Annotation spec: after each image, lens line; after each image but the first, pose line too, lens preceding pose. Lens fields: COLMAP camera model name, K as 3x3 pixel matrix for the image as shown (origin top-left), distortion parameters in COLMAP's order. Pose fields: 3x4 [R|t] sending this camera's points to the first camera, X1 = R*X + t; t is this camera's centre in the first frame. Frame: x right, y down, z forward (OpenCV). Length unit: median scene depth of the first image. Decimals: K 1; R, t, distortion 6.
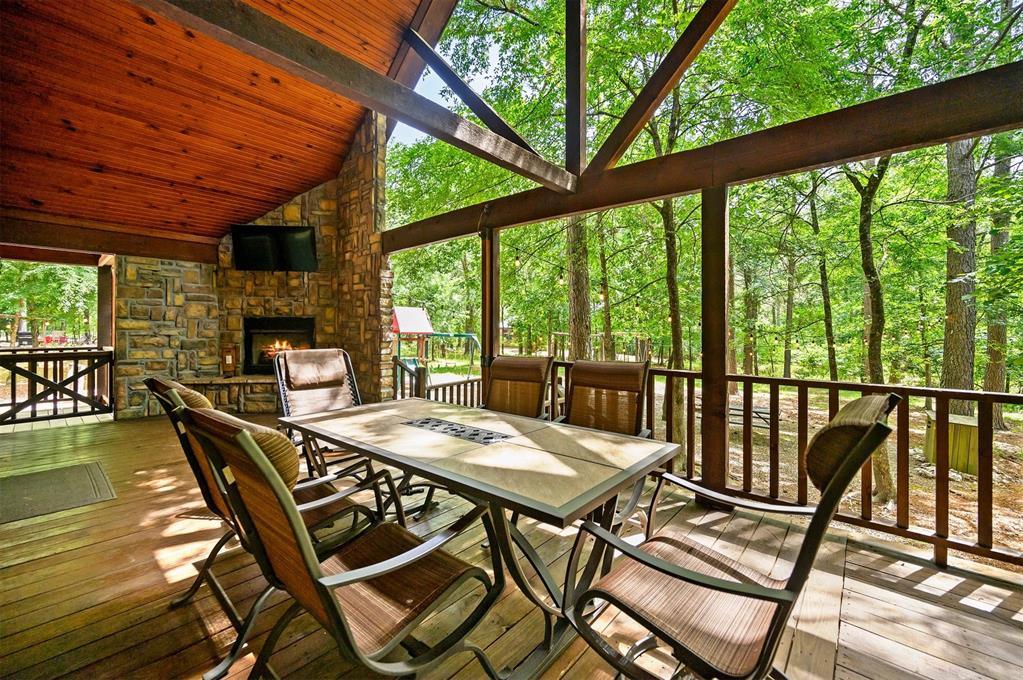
lens RADIAL K [[406.5, 0, 506.0], [0, 406.5, 334.1], [0, 0, 1]] dist [0.000726, 0.000140]
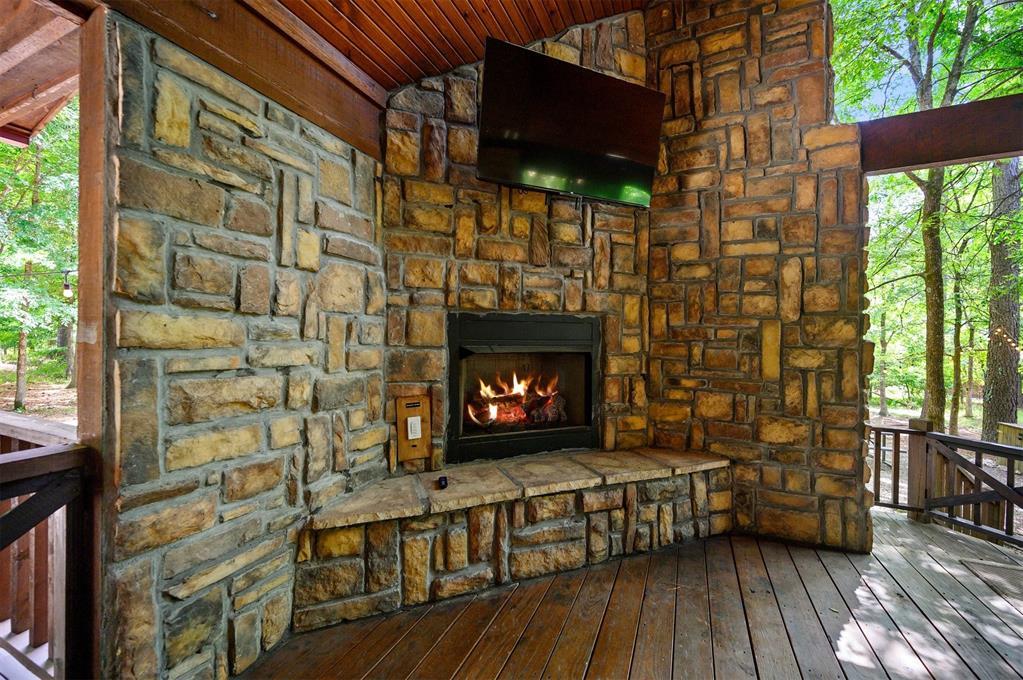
lens RADIAL K [[406.5, 0, 514.1], [0, 406.5, 341.7], [0, 0, 1]] dist [0.000726, 0.000140]
pose [[0.955318, 0.001241, 0.295576, -0.726630], [-0.000399, 0.999996, -0.002907, -0.013662], [-0.295578, 0.002659, 0.955315, 0.645422]]
